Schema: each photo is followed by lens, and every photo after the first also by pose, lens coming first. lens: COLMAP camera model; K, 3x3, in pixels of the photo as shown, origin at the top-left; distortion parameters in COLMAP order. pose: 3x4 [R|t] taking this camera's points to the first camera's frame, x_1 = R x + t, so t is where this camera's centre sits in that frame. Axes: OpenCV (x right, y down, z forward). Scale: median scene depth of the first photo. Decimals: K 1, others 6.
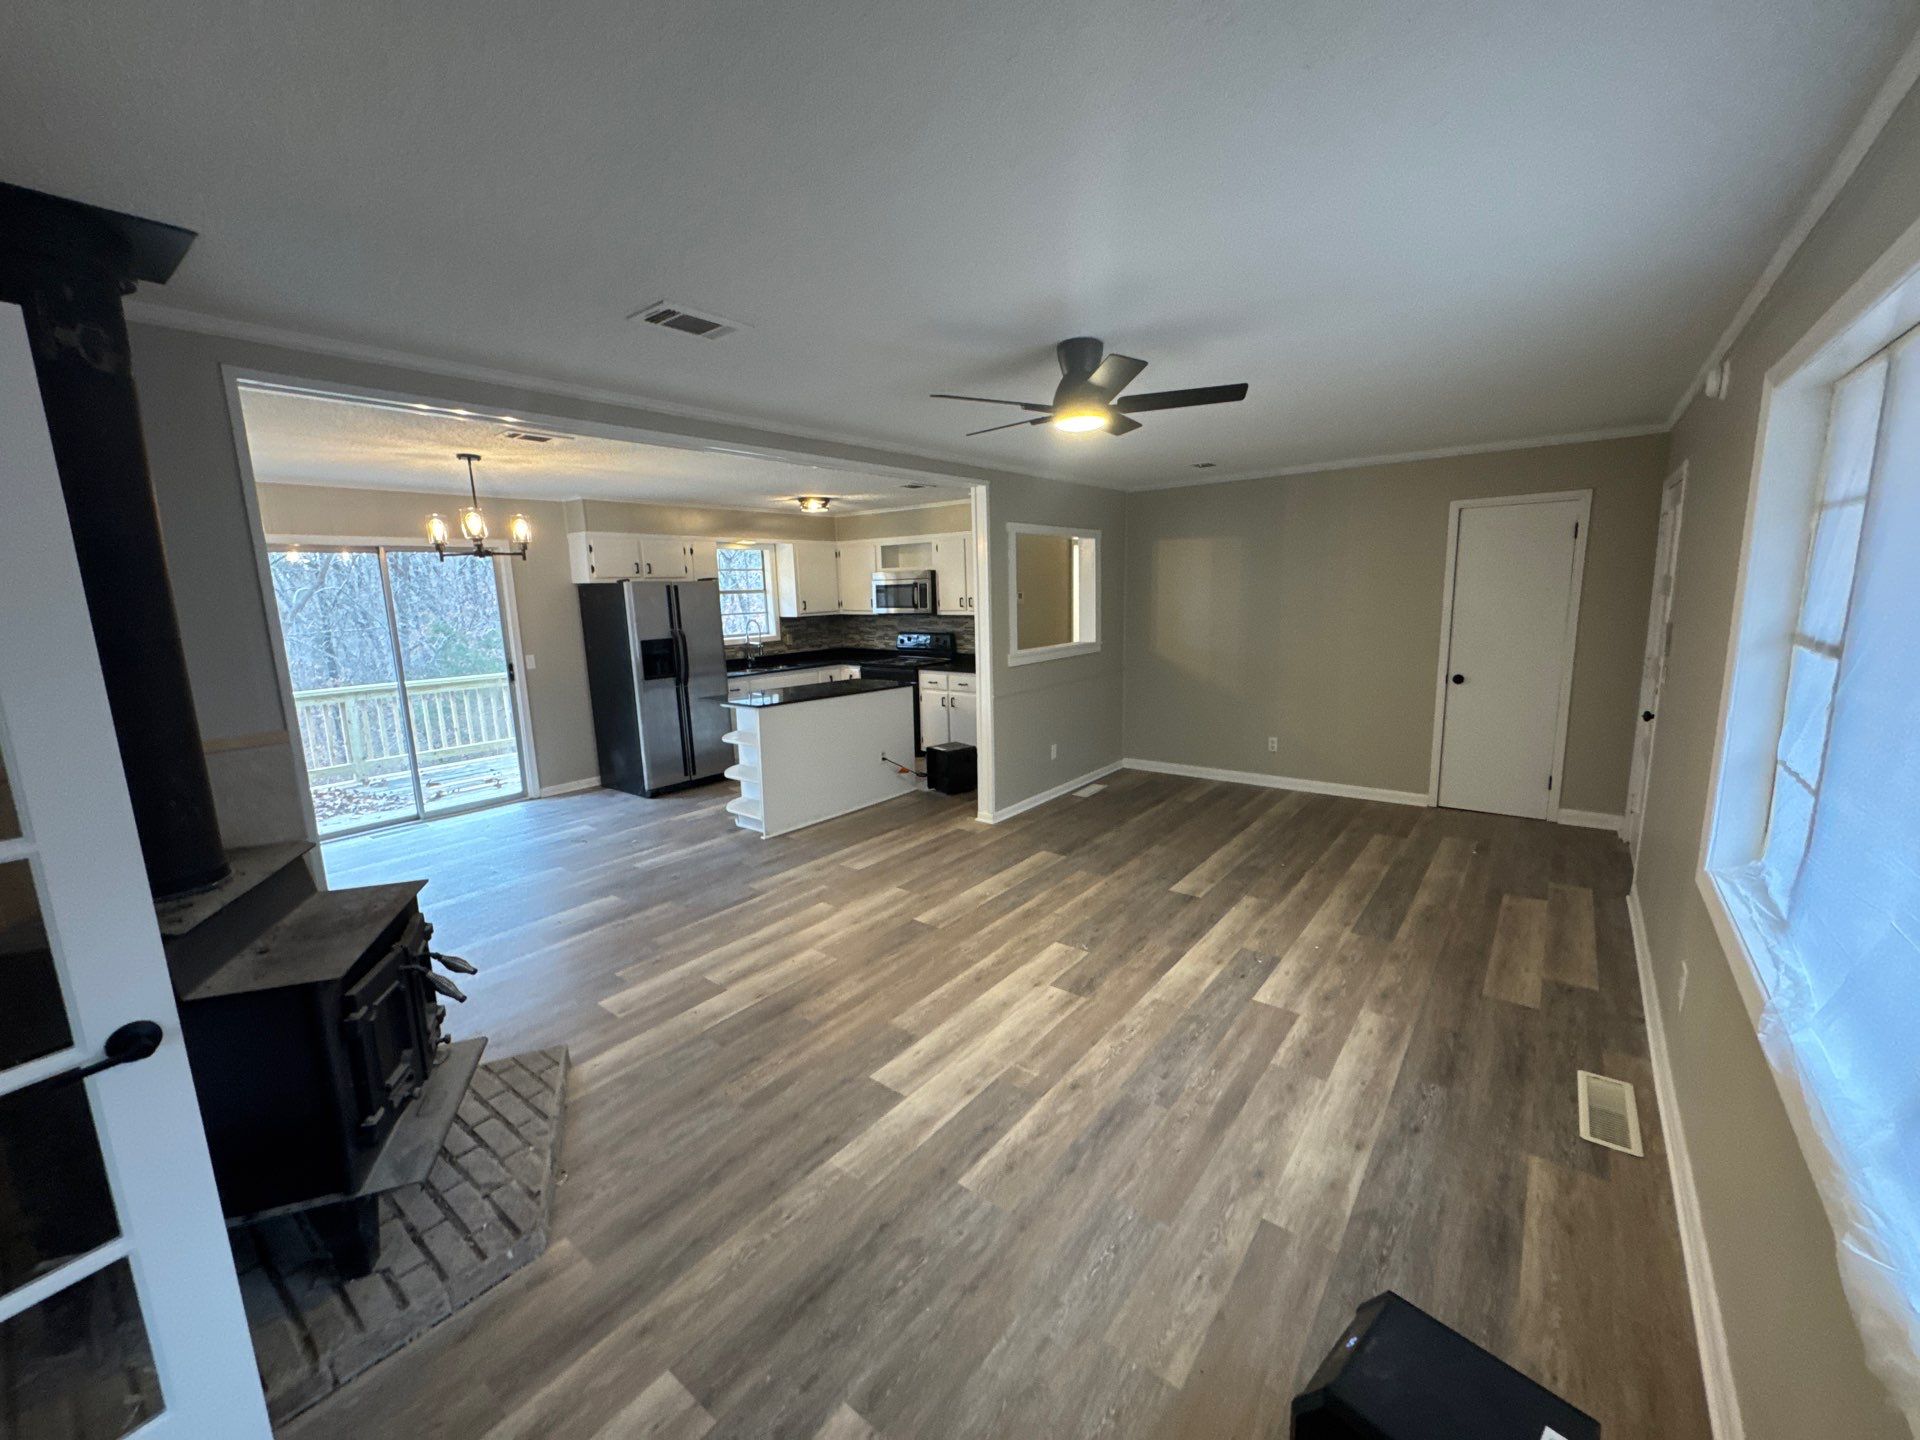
lens RADIAL K [[762.9, 0, 962.1], [0, 762.9, 718.6], [0, 0, 1]] dist [-0.004285, 0.000471]
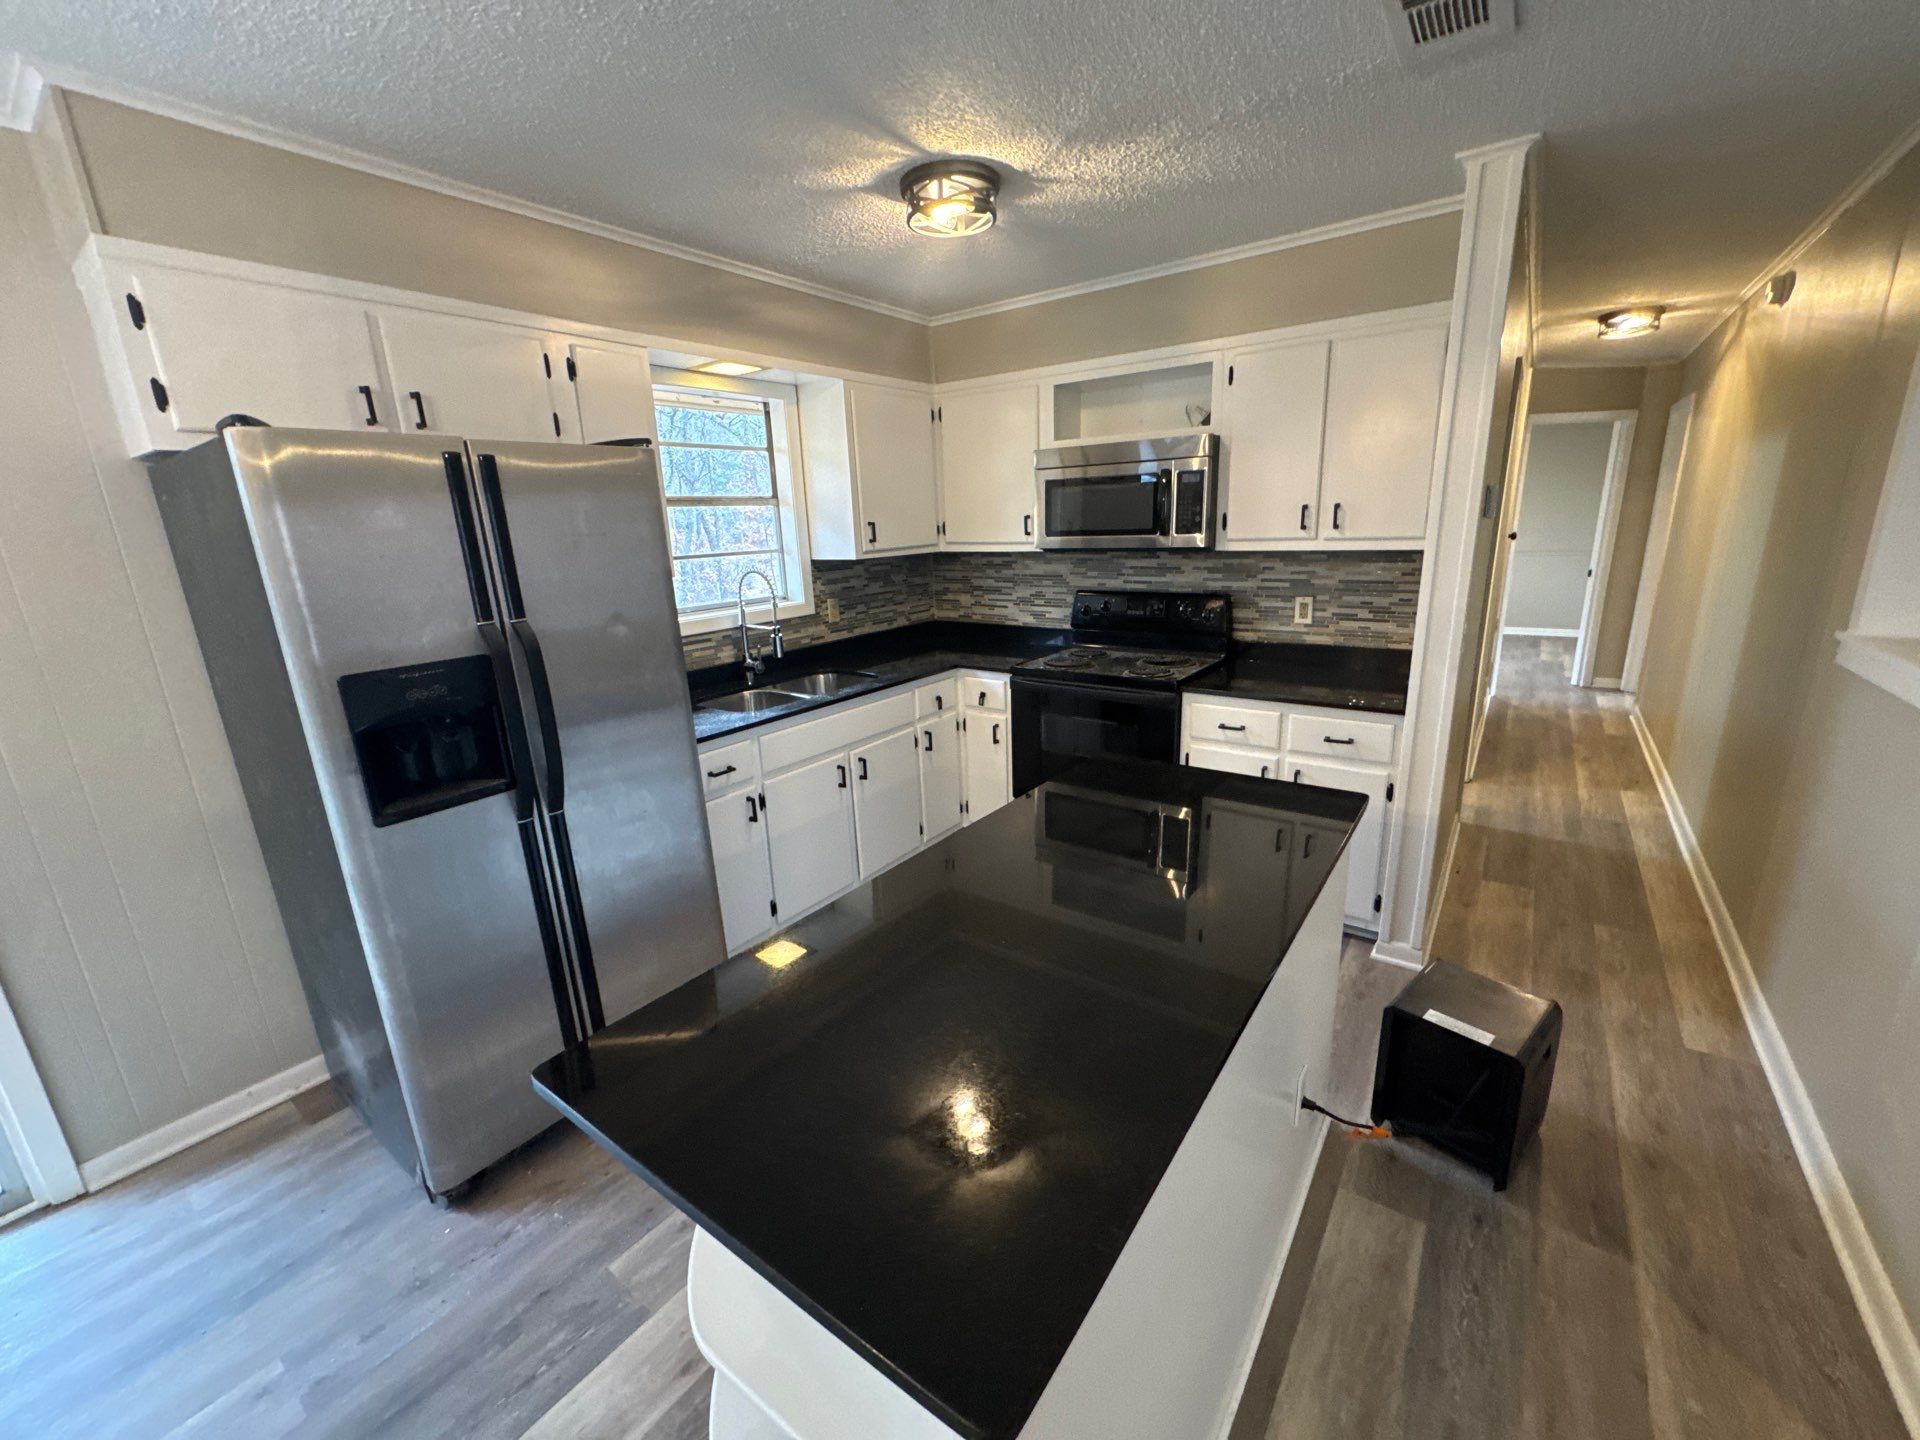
lens RADIAL K [[762.9, 0, 958.7], [0, 762.9, 715.5], [0, 0, 1]] dist [-0.004285, 0.000471]
pose [[0.999373, -0.020489, 0.028869, -0.330967], [0.018037, 0.996404, 0.082786, -0.154905], [-0.030462, -0.082213, 0.996149, 1.084917]]
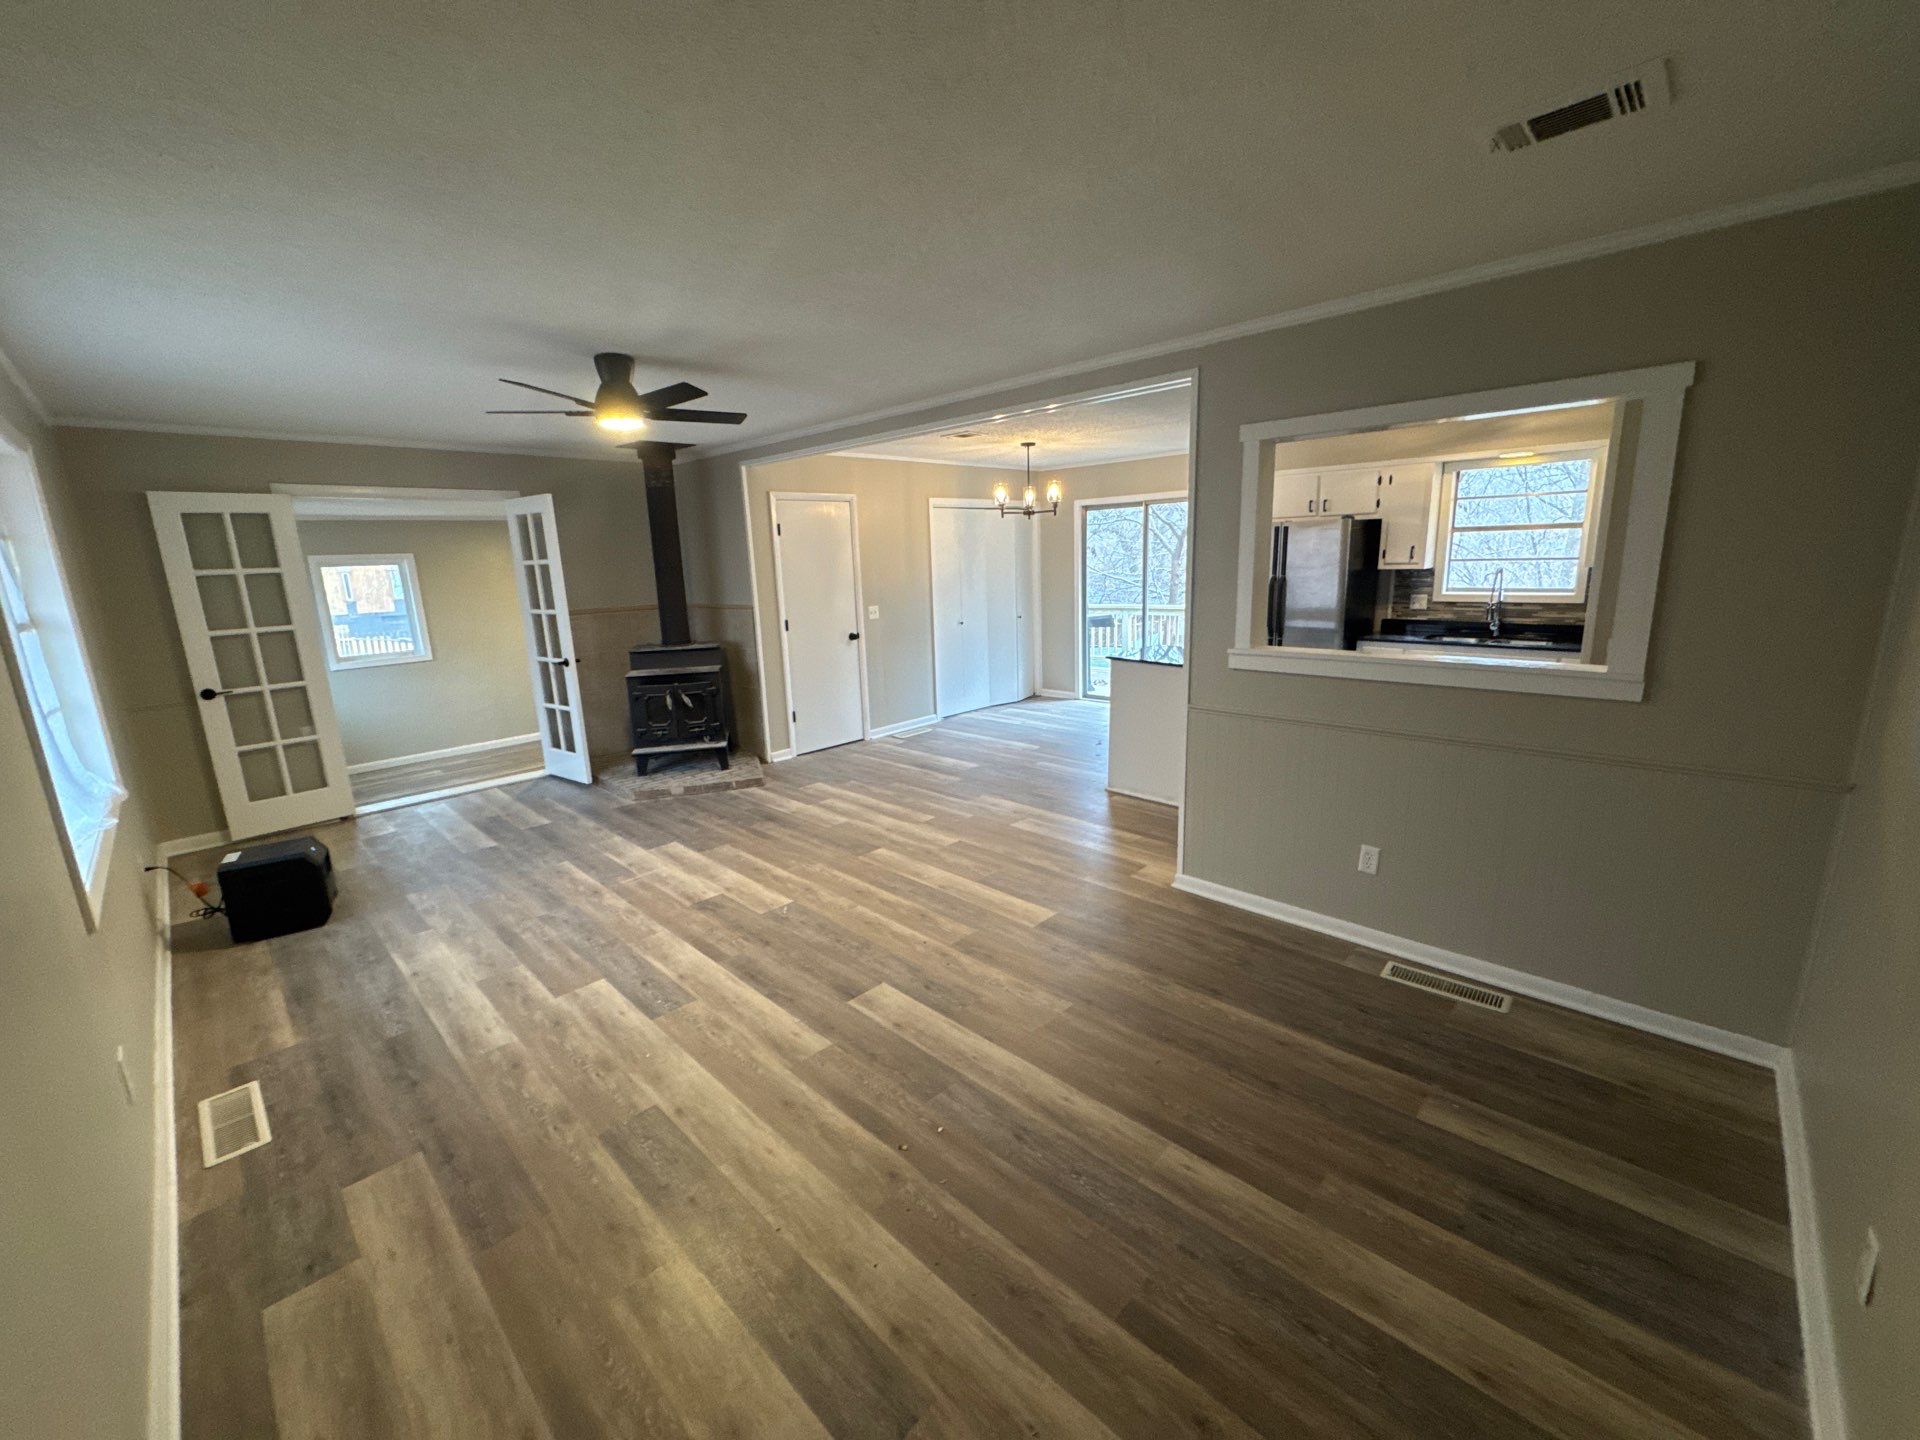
lens RADIAL K [[762.9, 0, 959.8], [0, 762.9, 715.6], [0, 0, 1]] dist [-0.004285, 0.000471]
pose [[-0.100739, 0.236992, -0.966275, 0.885392], [-0.134560, 0.959046, 0.249247, -0.199561], [0.985771, 0.155131, -0.064723, 1.069433]]
